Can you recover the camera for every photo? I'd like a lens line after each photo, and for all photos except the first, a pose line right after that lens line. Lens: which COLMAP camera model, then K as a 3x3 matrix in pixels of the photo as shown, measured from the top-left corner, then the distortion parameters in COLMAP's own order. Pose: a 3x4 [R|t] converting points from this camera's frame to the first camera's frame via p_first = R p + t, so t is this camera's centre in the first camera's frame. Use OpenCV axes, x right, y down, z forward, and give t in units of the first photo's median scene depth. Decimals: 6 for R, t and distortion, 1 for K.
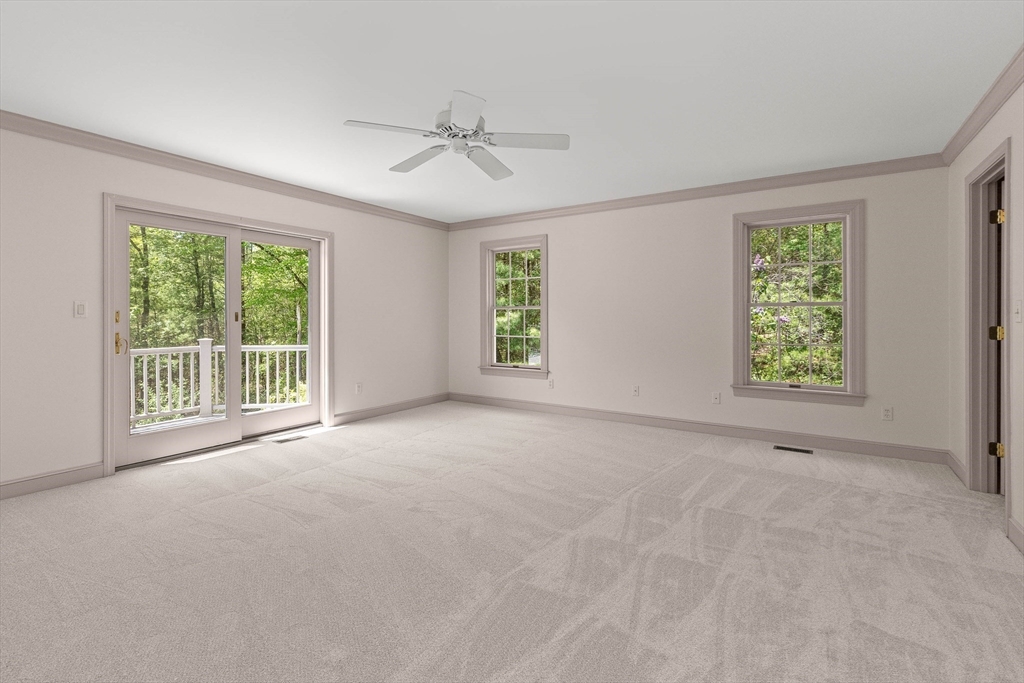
lens RADIAL K [[471.2, 0, 509.6], [0, 471.2, 323.5], [0, 0, 1]] dist [0.000752, -0.000043]
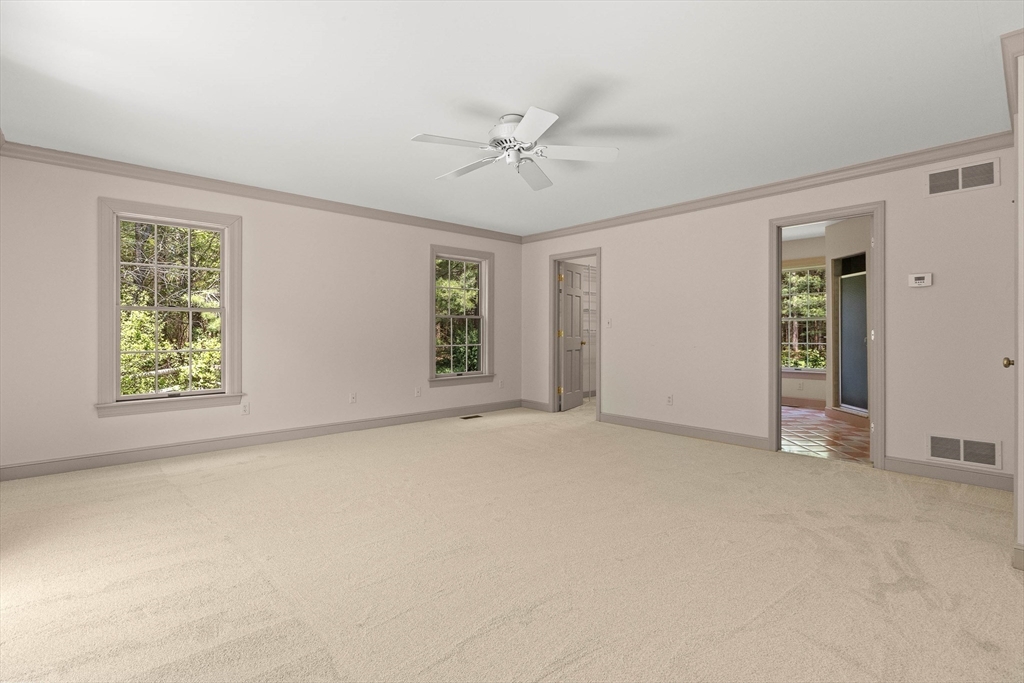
lens RADIAL K [[479.8, 0, 509.6], [0, 479.8, 318.0], [0, 0, 1]] dist [-0.015552, 0.000235]
pose [[0.242070, 0.018417, 0.970084, -0.587721], [0.002696, 0.999803, -0.019654, -0.006225], [-0.970255, 0.007373, 0.241973, 0.392570]]
